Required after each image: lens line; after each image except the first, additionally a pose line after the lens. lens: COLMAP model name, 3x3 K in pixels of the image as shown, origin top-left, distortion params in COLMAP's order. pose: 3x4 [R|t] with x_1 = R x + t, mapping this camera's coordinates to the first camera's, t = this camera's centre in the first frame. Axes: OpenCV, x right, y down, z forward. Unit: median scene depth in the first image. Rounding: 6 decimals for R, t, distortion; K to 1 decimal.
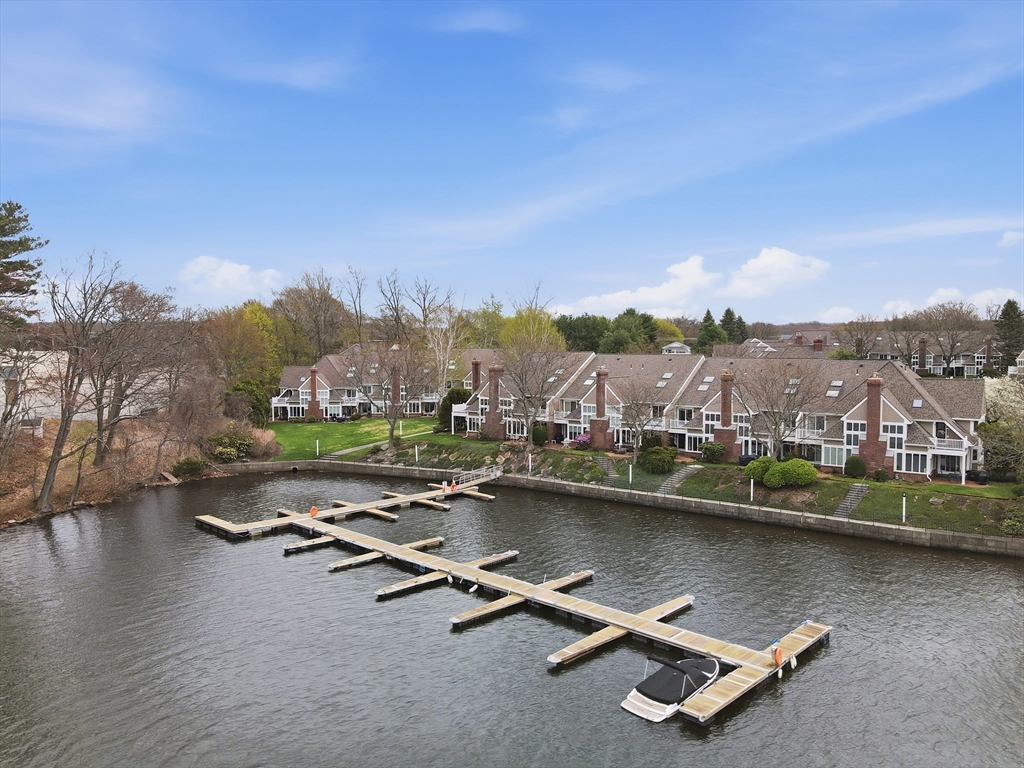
lens RADIAL K [[748.2, 0, 508.9], [0, 748.2, 382.0], [0, 0, 1]] dist [0.000259, 0.028847]
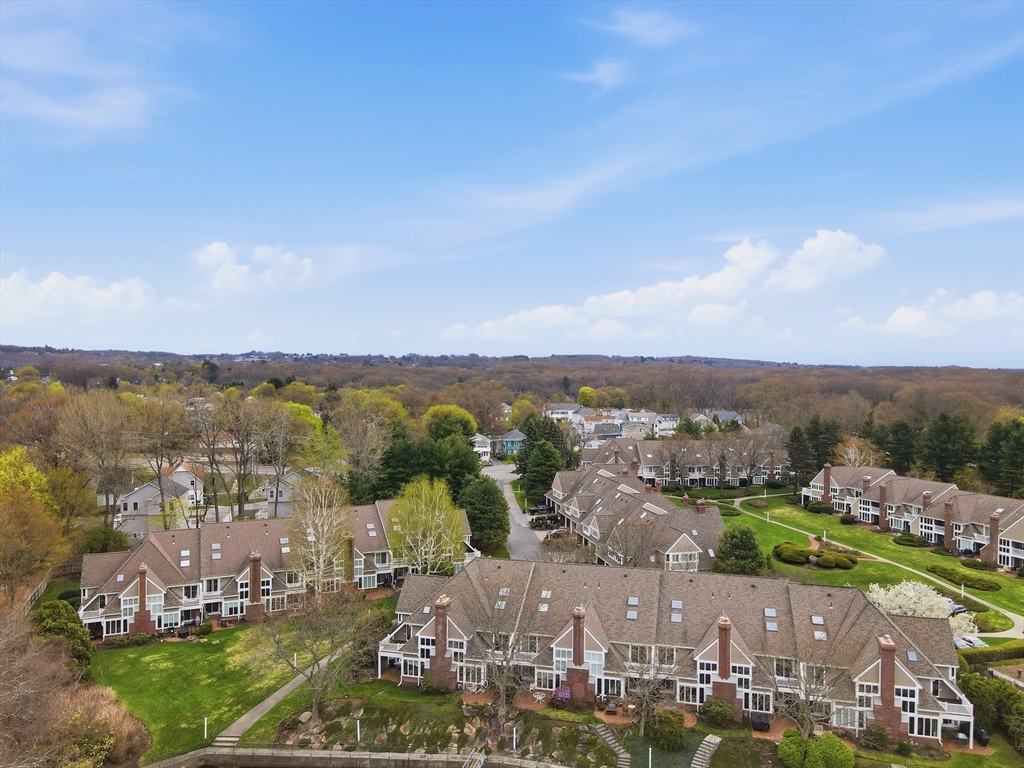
lens RADIAL K [[748.2, 0, 510.4], [0, 748.2, 389.8], [0, 0, 1]] dist [0.000259, 0.028847]
pose [[0.926917, -0.002044, 0.375262, -0.254756], [0.008378, 0.999849, -0.015248, -0.237571], [-0.375174, 0.017278, 0.926793, 0.182300]]
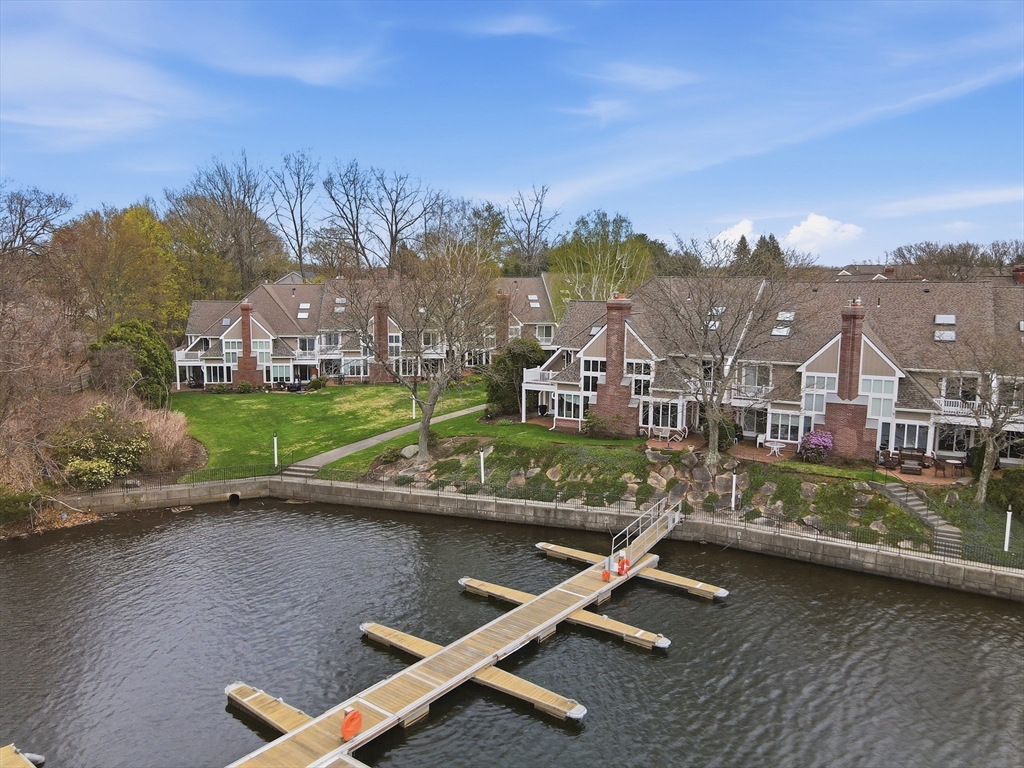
lens RADIAL K [[748.2, 0, 510.0], [0, 748.2, 382.9], [0, 0, 1]] dist [0.000259, 0.028847]
pose [[0.991848, -0.004413, 0.127347, -0.159031], [-0.005442, 0.997021, 0.076933, -0.002348], [-0.127308, -0.076999, 0.988870, 0.461472]]
